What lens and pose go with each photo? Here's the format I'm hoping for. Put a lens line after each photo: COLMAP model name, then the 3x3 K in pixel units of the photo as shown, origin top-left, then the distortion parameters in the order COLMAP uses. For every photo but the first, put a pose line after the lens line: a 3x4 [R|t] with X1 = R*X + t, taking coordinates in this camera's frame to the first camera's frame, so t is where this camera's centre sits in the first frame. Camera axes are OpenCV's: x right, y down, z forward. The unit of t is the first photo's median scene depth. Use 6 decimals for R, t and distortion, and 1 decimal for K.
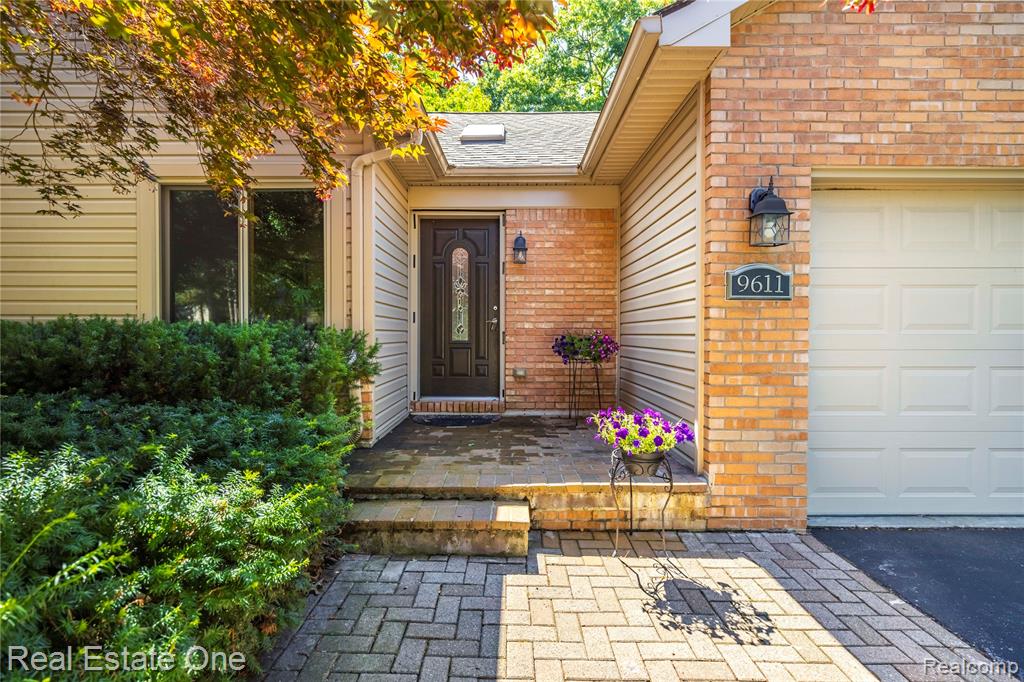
lens RADIAL K [[497.6, 0, 511.4], [0, 497.6, 335.5], [0, 0, 1]] dist [0.000743, 0.000254]
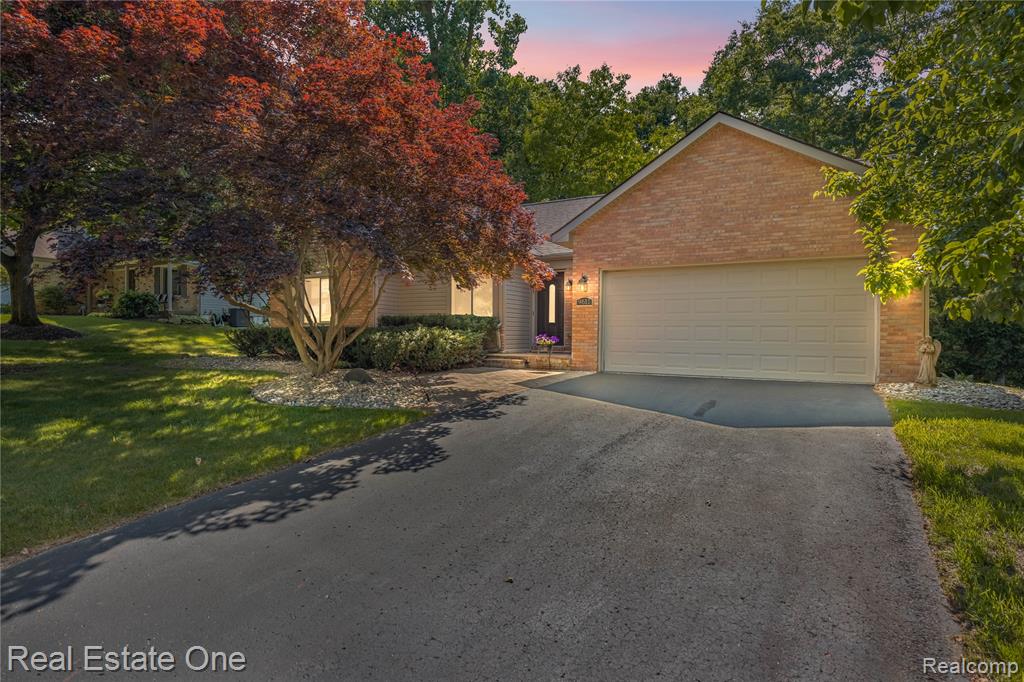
lens RADIAL K [[581.6, 0, 512.2], [0, 581.6, 339.3], [0, 0, 1]] dist [0.001794, -0.000437]
pose [[0.859974, 0.005901, -0.510304, 2.176400], [-0.003980, 0.999980, 0.004856, 0.147702], [0.510322, -0.002145, 0.859981, -2.852247]]
